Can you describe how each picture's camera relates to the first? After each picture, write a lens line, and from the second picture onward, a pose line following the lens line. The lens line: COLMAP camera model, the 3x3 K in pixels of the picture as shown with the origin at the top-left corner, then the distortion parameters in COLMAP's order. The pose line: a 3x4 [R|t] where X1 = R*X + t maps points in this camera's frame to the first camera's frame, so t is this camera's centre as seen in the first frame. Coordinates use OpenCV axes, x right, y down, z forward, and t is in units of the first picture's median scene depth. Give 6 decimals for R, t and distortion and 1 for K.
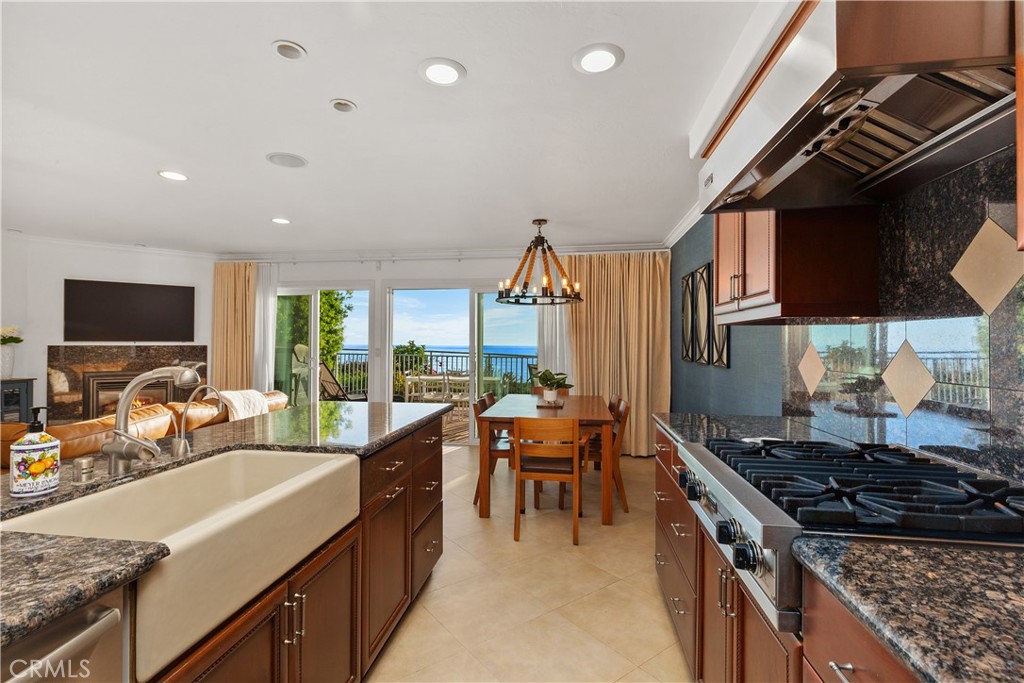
lens RADIAL K [[476.4, 0, 511.3], [0, 476.4, 340.9], [0, 0, 1]] dist [-0.004628, -0.000312]
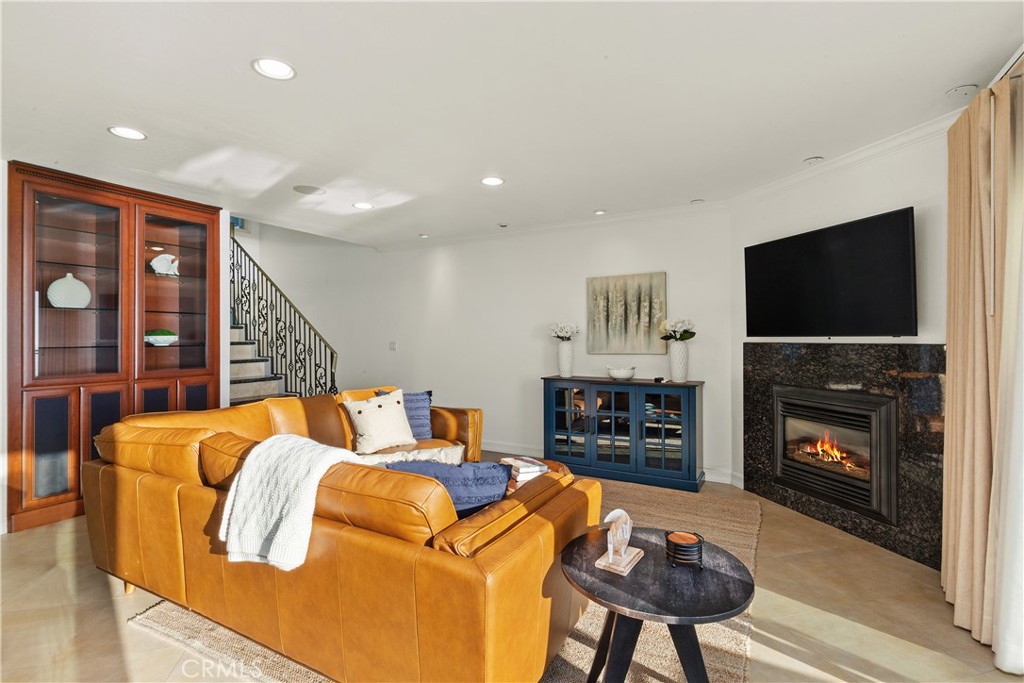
lens RADIAL K [[483.4, 0, 510.3], [0, 483.4, 337.0], [0, 0, 1]] dist [0.000436, -0.000099]
pose [[-0.359858, -0.004734, -0.932995, -0.139403], [0.004304, 0.999968, -0.006734, 0.004129], [0.932997, -0.006439, -0.359826, 0.863723]]
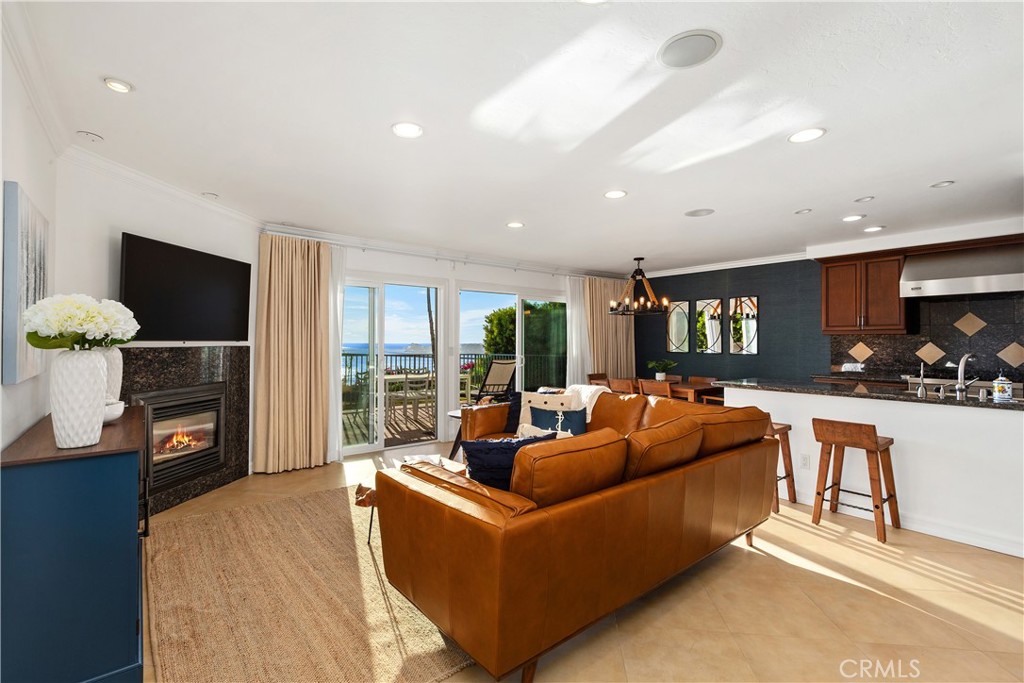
lens RADIAL K [[464.7, 0, 515.1], [0, 464.7, 339.2], [0, 0, 1]] dist [0.001816, -0.000110]
pose [[0.672488, 0.001498, 0.740106, -0.964821], [-0.004173, 0.999990, 0.001768, -0.004201], [-0.740096, -0.004277, 0.672488, 0.248284]]
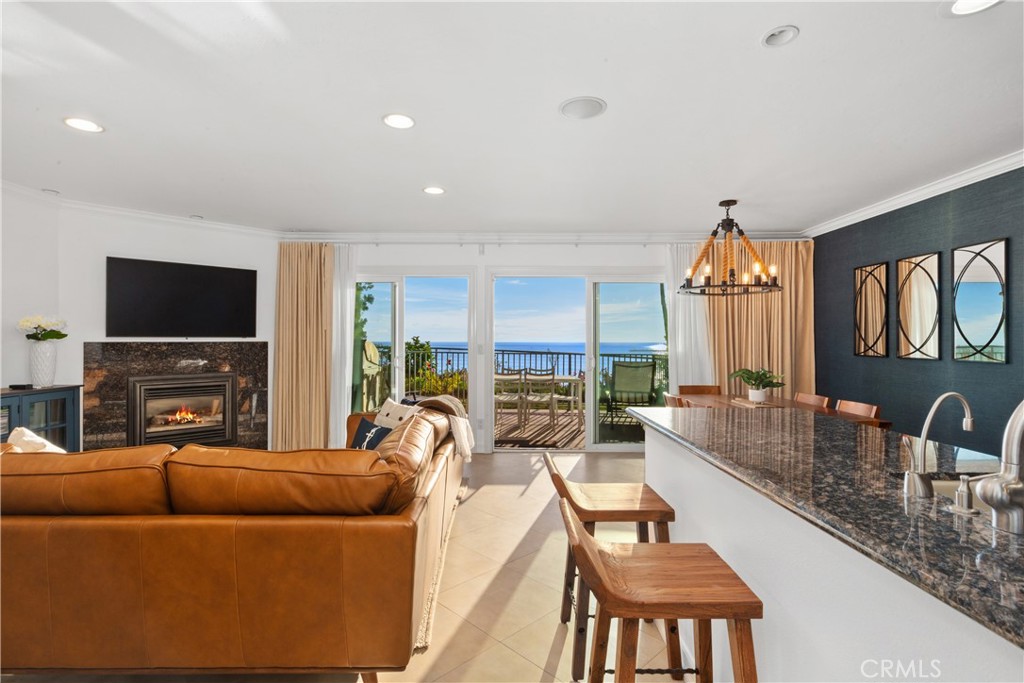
lens RADIAL K [[499.5, 0, 509.5], [0, 499.5, 341.4], [0, 0, 1]] dist [-0.000703, -0.000206]
pose [[0.990719, -0.002865, 0.135892, -0.370217], [0.001680, 0.999960, 0.008840, 0.001897], [-0.135912, -0.008529, 0.990684, 0.090845]]
